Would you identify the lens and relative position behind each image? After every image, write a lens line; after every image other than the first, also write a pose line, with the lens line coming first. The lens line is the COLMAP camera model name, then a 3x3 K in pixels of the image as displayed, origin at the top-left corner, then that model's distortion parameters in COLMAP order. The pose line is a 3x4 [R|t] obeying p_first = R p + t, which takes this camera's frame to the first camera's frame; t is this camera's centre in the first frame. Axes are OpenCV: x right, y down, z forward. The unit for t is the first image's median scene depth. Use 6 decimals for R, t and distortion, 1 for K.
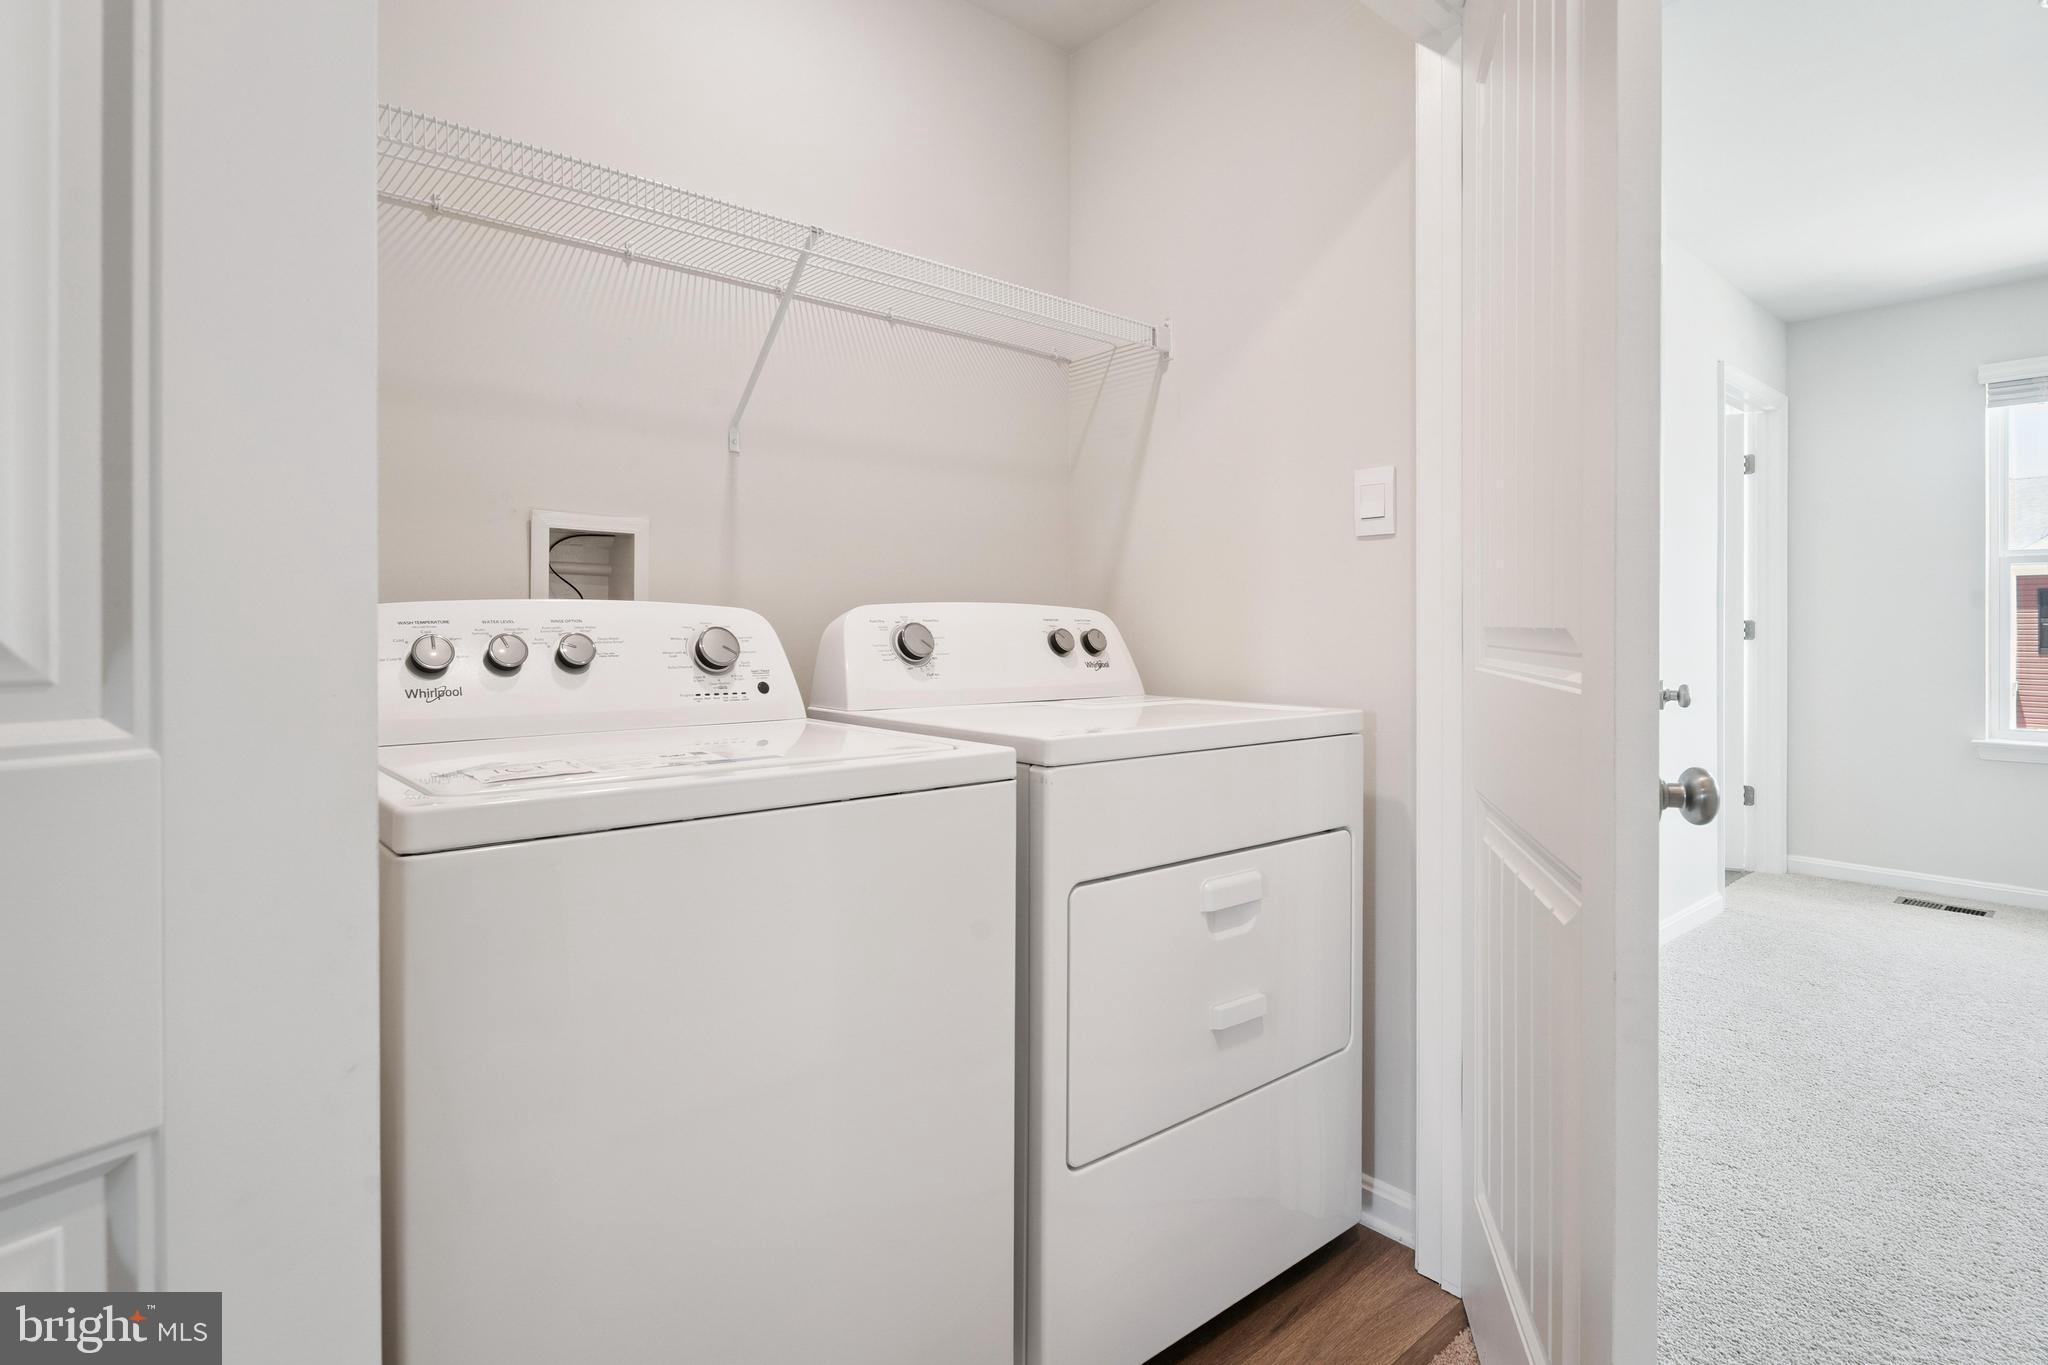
lens RADIAL K [[1052.4, 0, 1025.1], [0, 1052.4, 637.9], [0, 0, 1]] dist [-0.000479, 0.000260]
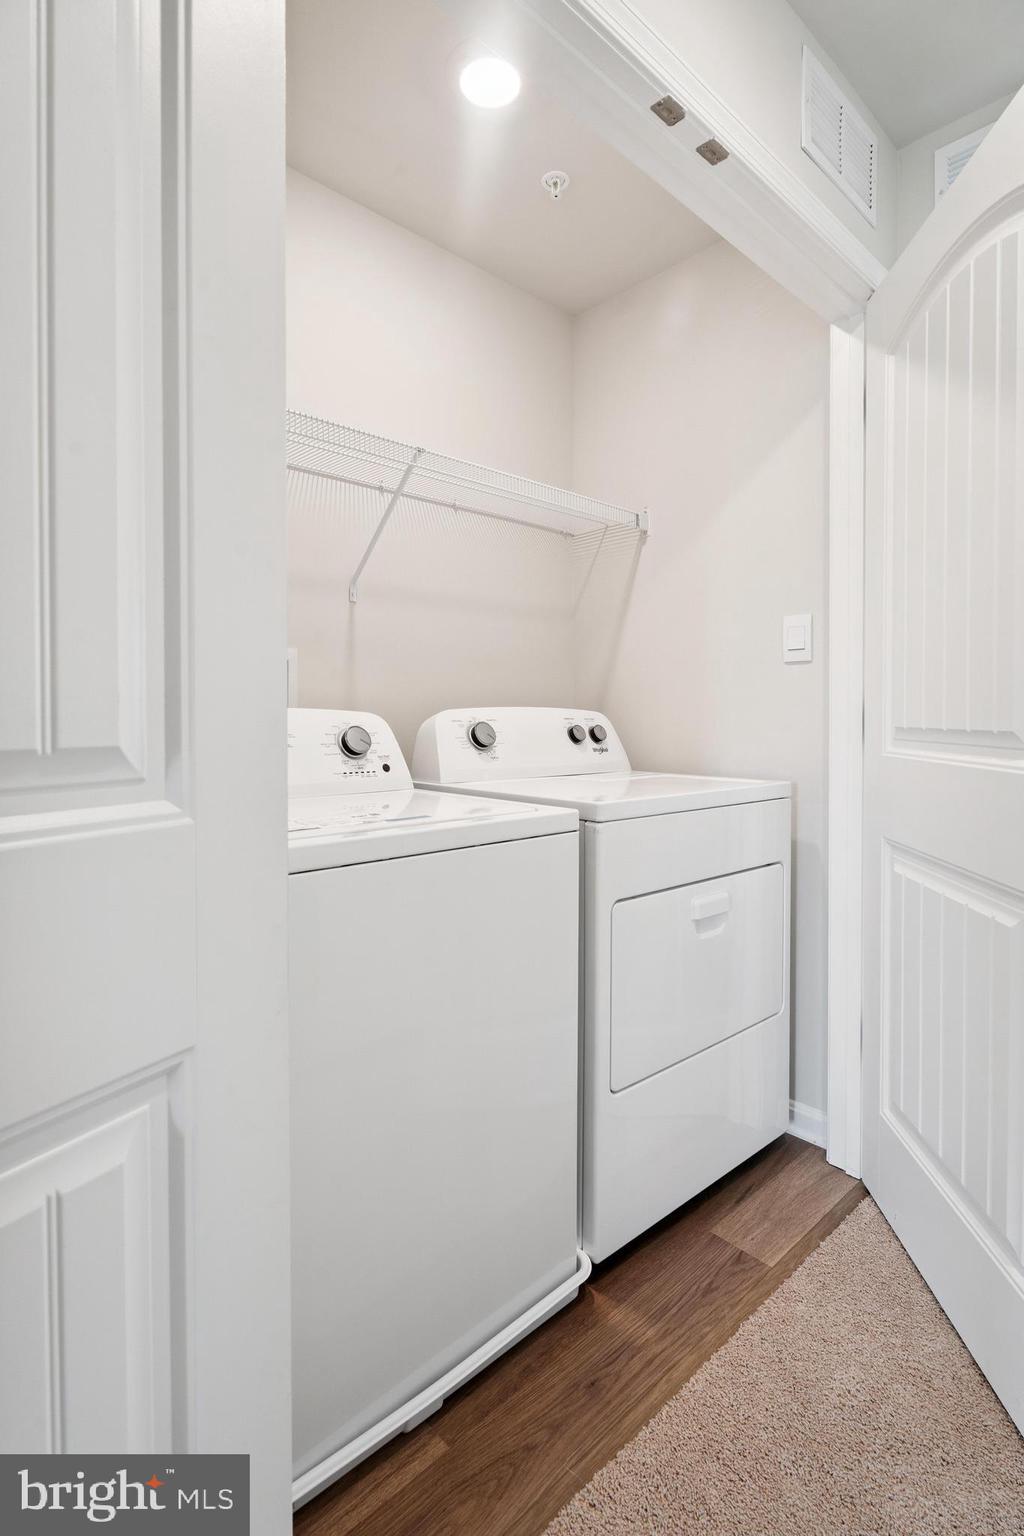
lens RADIAL K [[775.5, 0, 512.8], [0, 775.5, 732.4], [0, 0, 1]] dist [-0.001201, -0.000214]
pose [[0.999536, -0.000799, 0.030456, -0.103801], [0.000476, 0.999943, 0.010632, -0.012105], [-0.030463, -0.010613, 0.999480, -0.066324]]
